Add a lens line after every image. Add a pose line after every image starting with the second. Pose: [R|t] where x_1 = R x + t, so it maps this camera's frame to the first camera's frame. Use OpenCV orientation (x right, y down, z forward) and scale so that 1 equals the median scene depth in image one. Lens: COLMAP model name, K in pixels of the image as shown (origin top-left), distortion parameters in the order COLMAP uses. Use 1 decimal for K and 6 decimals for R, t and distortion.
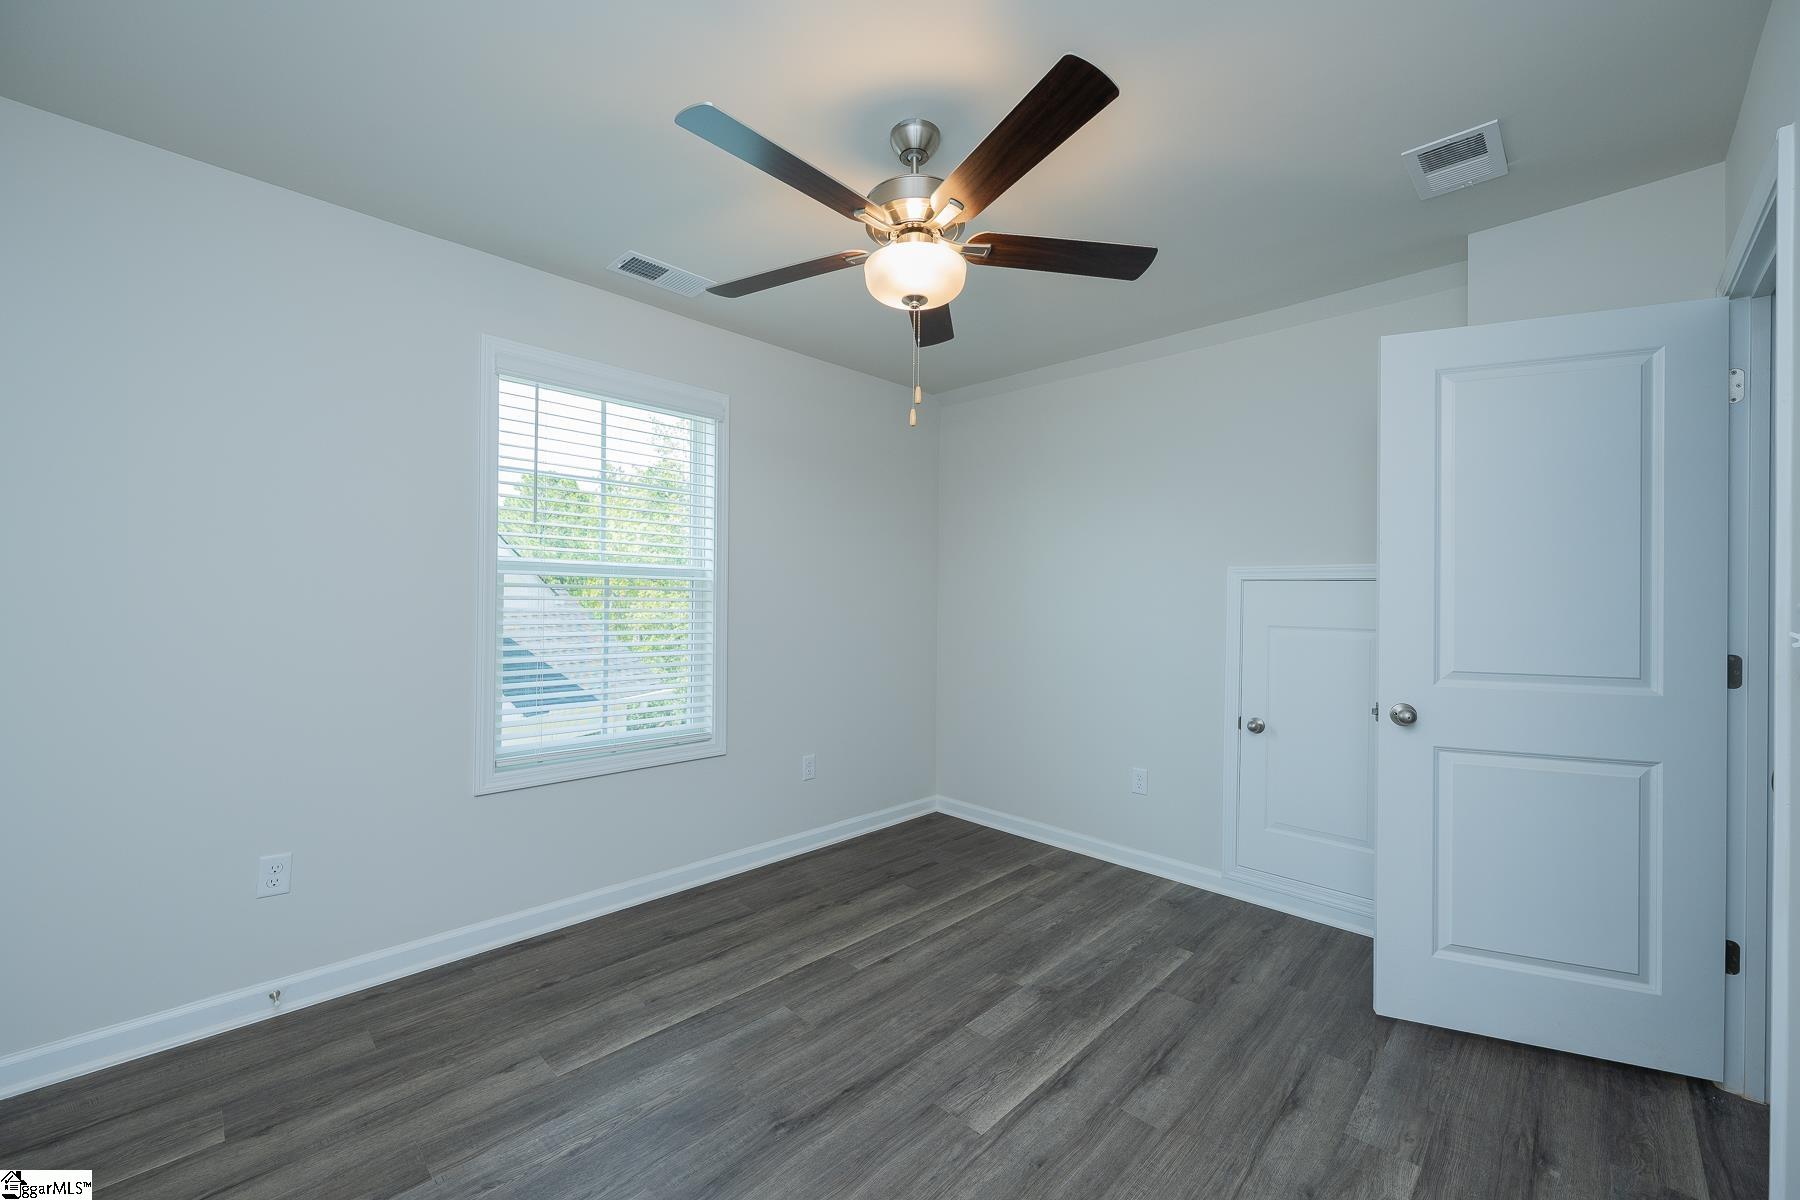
lens RADIAL K [[715.6, 0, 897.4], [0, 715.6, 597.9], [0, 0, 1]] dist [-0.000215, -0.000165]
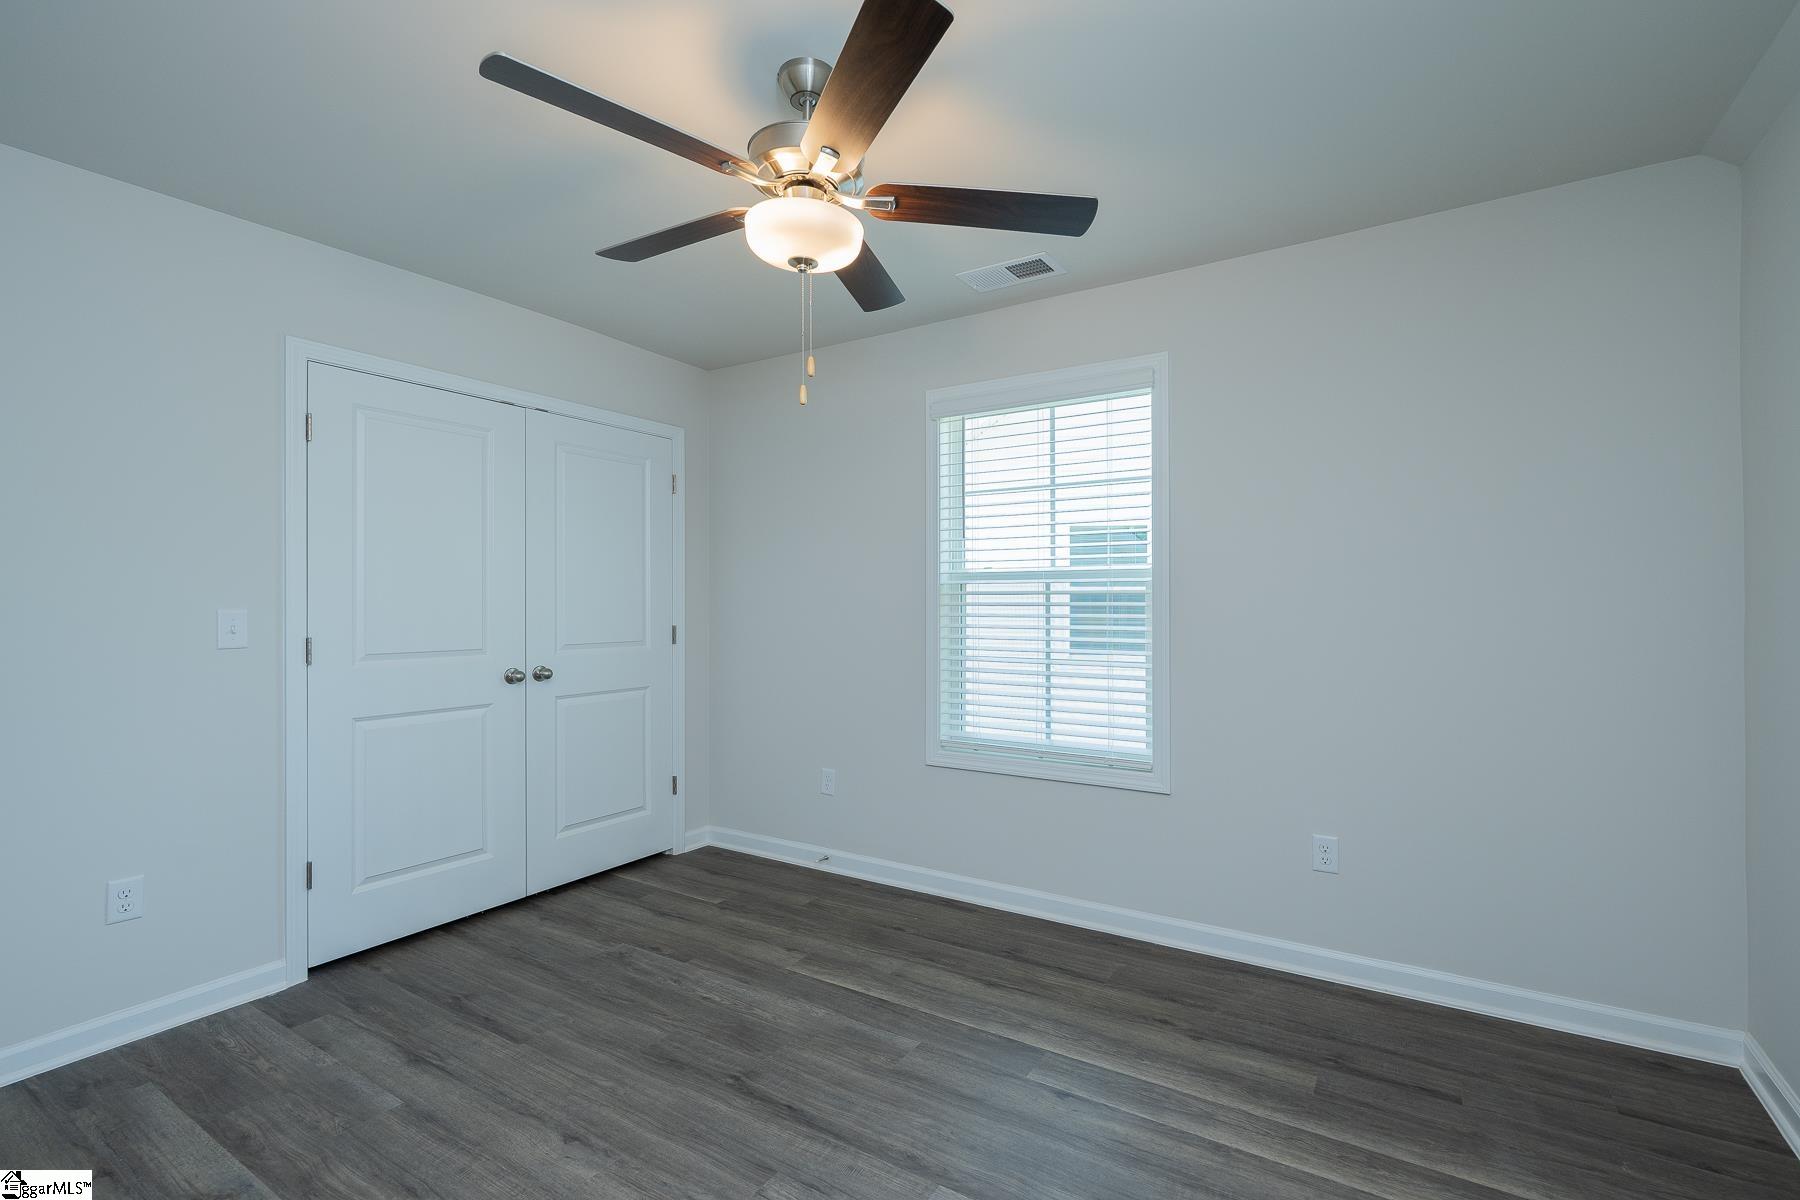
lens RADIAL K [[781.1, 0, 900.0], [0, 781.1, 600.0], [0, 0, 1]] dist [-0.000843, -0.000435]
pose [[0.225970, -0.018429, -0.973960, 0.882204], [0.006719, 0.999827, -0.017359, 0.019164], [0.974111, -0.002622, 0.226055, 0.797816]]
